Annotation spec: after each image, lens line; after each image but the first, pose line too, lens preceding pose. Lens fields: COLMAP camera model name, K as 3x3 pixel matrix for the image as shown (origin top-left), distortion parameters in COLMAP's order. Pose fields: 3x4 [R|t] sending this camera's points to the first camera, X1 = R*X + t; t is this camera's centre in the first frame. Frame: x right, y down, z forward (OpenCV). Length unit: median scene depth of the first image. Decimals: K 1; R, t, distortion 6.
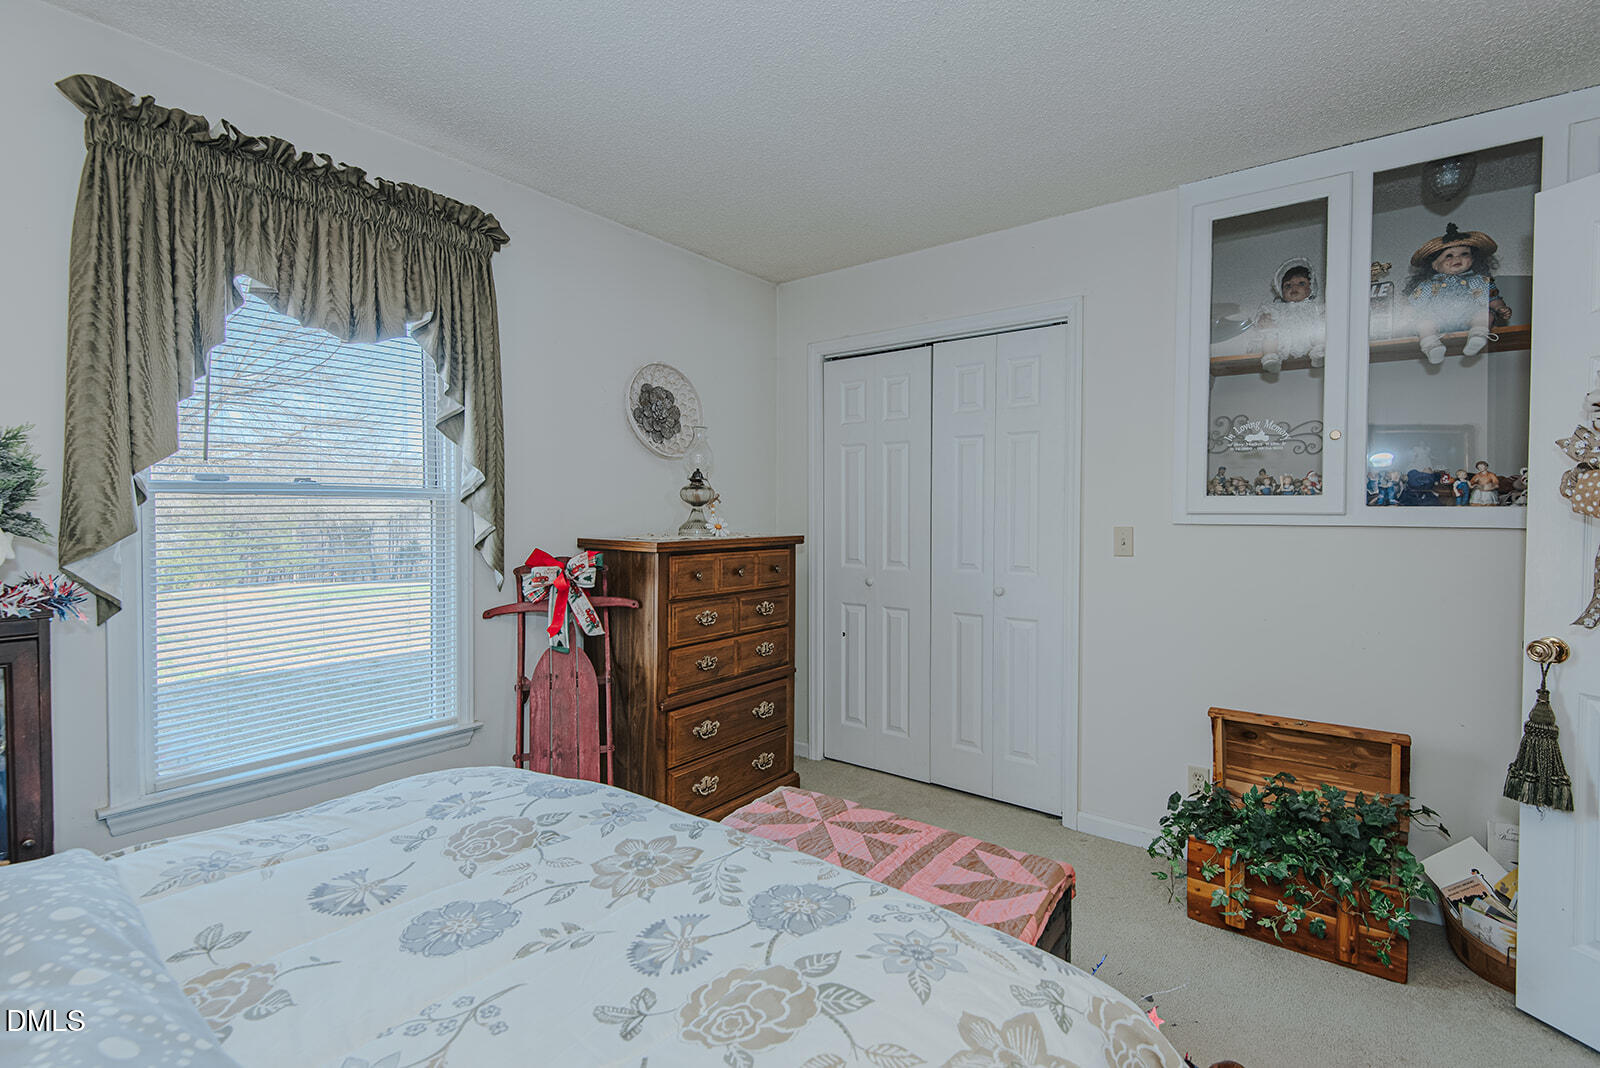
lens RADIAL K [[731.8, 0, 791.7], [0, 731.8, 529.5], [0, 0, 1]] dist [0.020727, -0.001892]
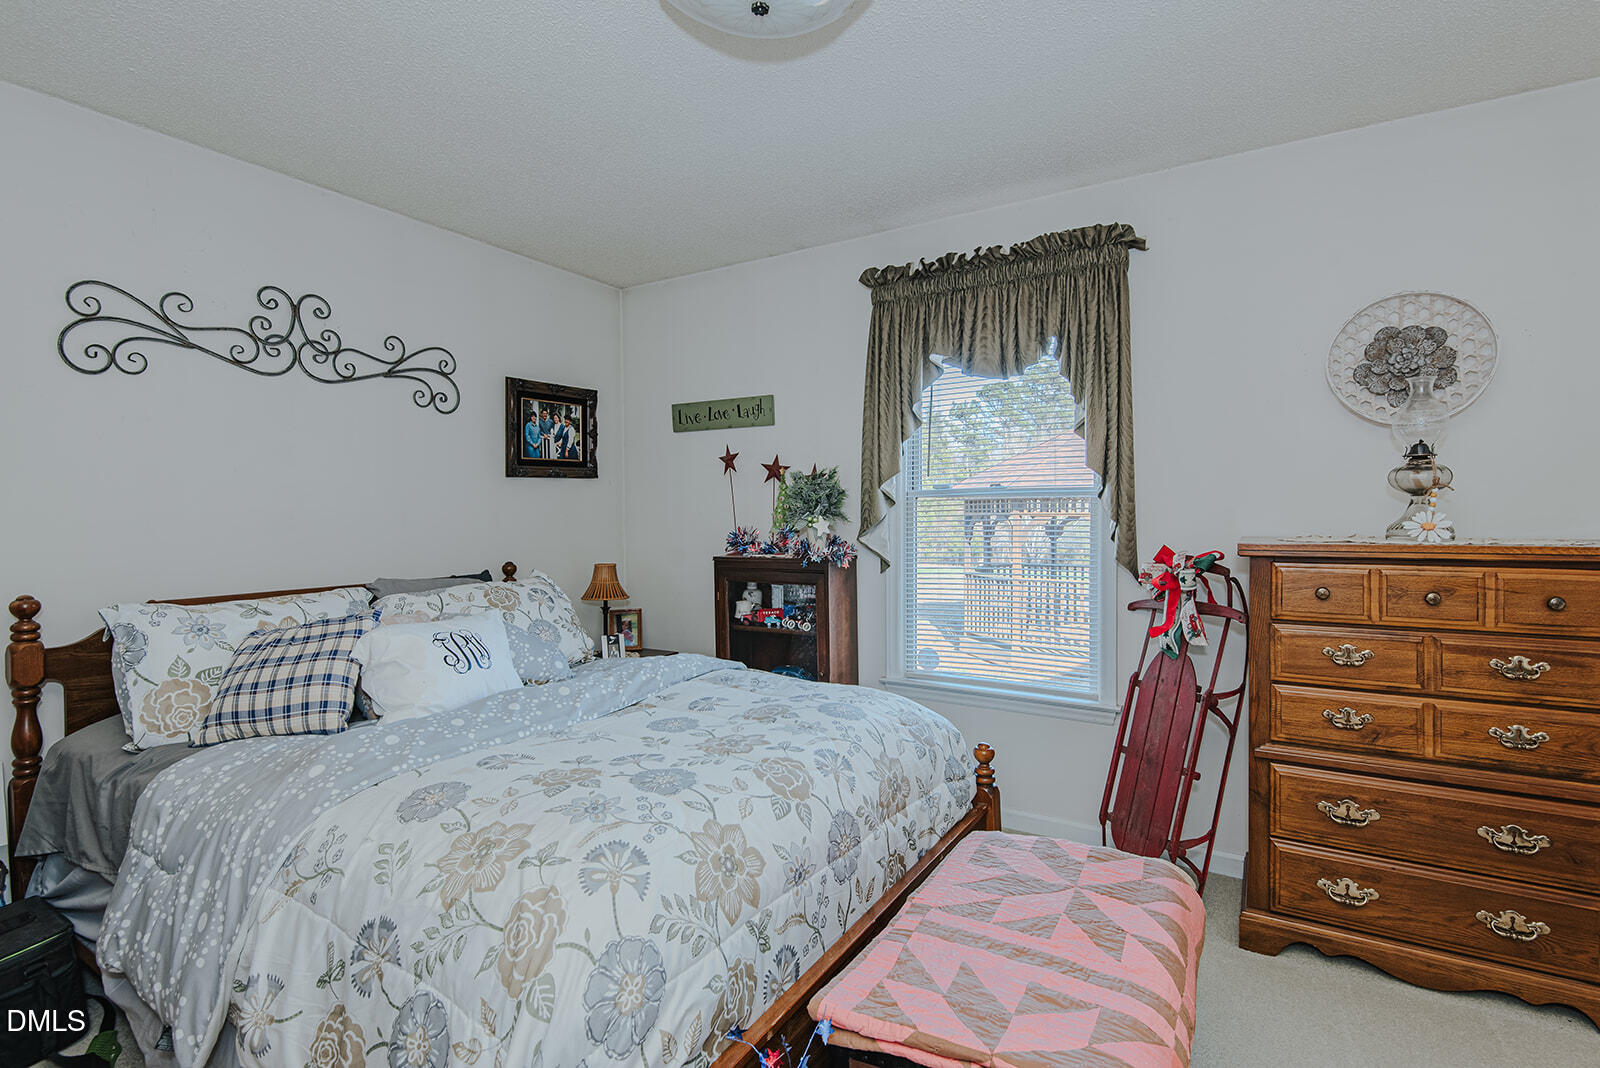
lens RADIAL K [[731.8, 0, 791.6], [0, 731.8, 522.3], [0, 0, 1]] dist [0.020727, -0.001892]
pose [[0.129834, 0.015570, -0.991414, 0.658726], [-0.018815, 0.999735, 0.013236, -0.007775], [0.991357, 0.016935, 0.130092, 0.472520]]
